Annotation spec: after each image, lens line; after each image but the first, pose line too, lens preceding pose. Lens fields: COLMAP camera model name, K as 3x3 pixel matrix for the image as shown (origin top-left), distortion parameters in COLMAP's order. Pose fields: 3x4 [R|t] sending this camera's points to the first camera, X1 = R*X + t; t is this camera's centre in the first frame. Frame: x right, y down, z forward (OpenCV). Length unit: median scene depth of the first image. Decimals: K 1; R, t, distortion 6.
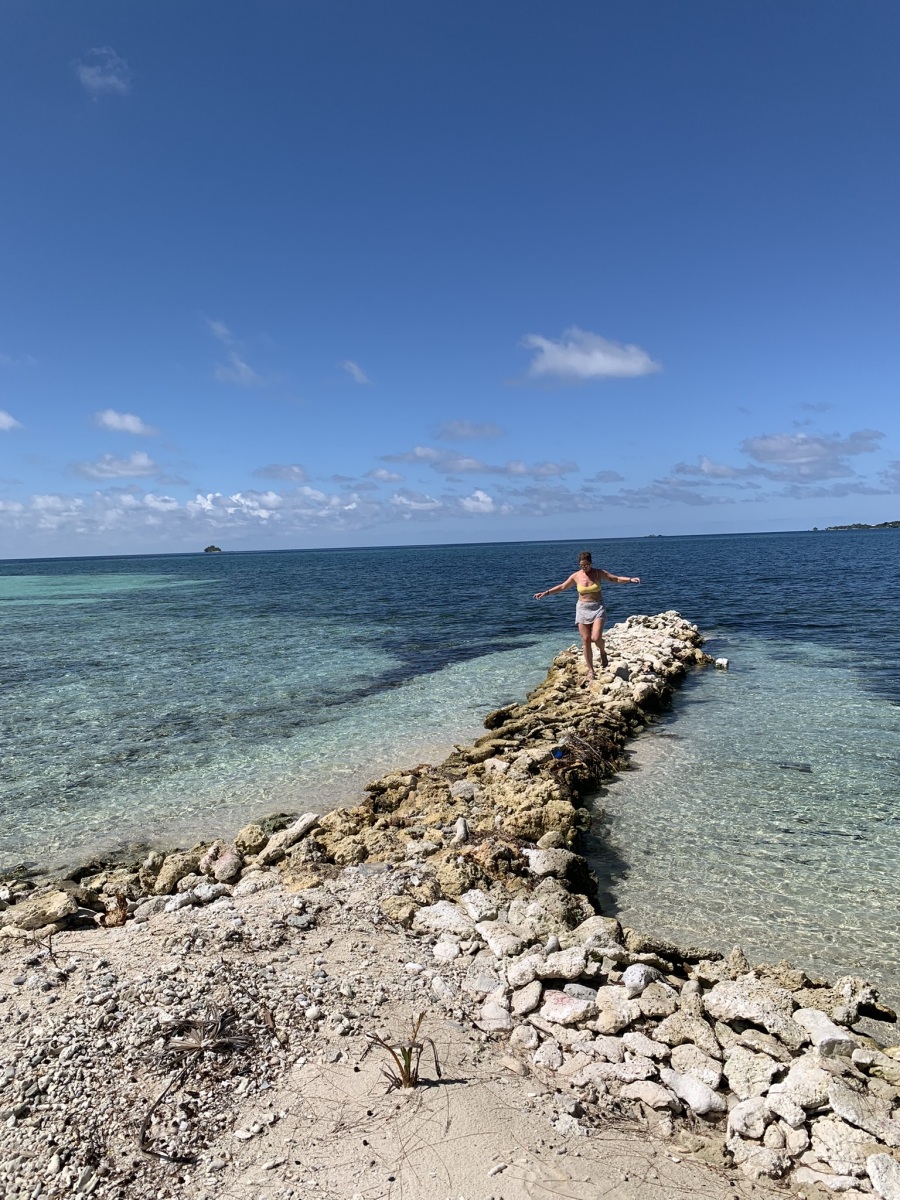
lens RADIAL K [[904.0, 0, 459.6], [0, 904.0, 597.9], [0, 0, 1]] dist [0.027933, -0.024281]
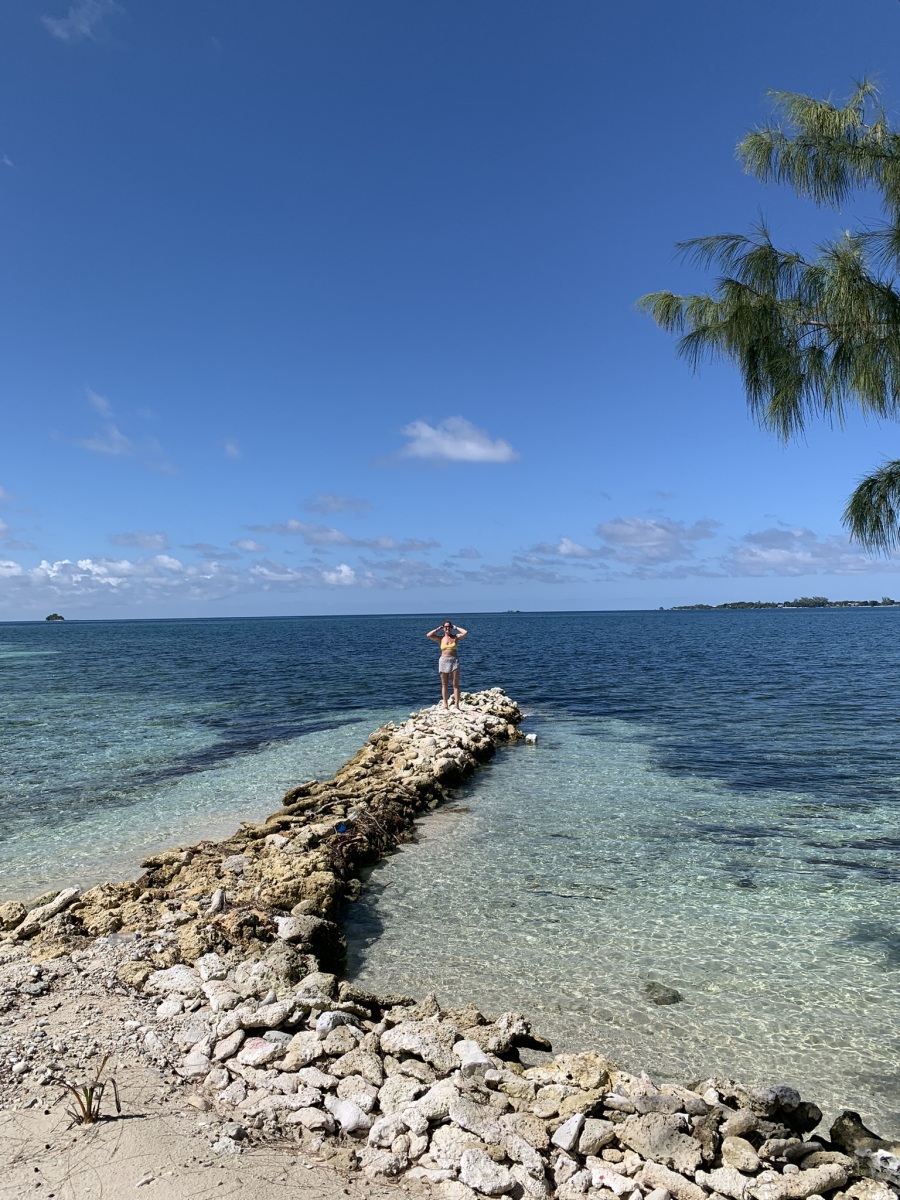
lens RADIAL K [[904.0, 0, 454.7], [0, 904.0, 591.7], [0, 0, 1]] dist [0.027933, -0.024281]
pose [[0.989296, 0.022146, 0.144234, 0.113210], [-0.009439, 0.996058, -0.088197, -0.015725], [-0.145619, 0.085891, 0.985605, -0.131021]]
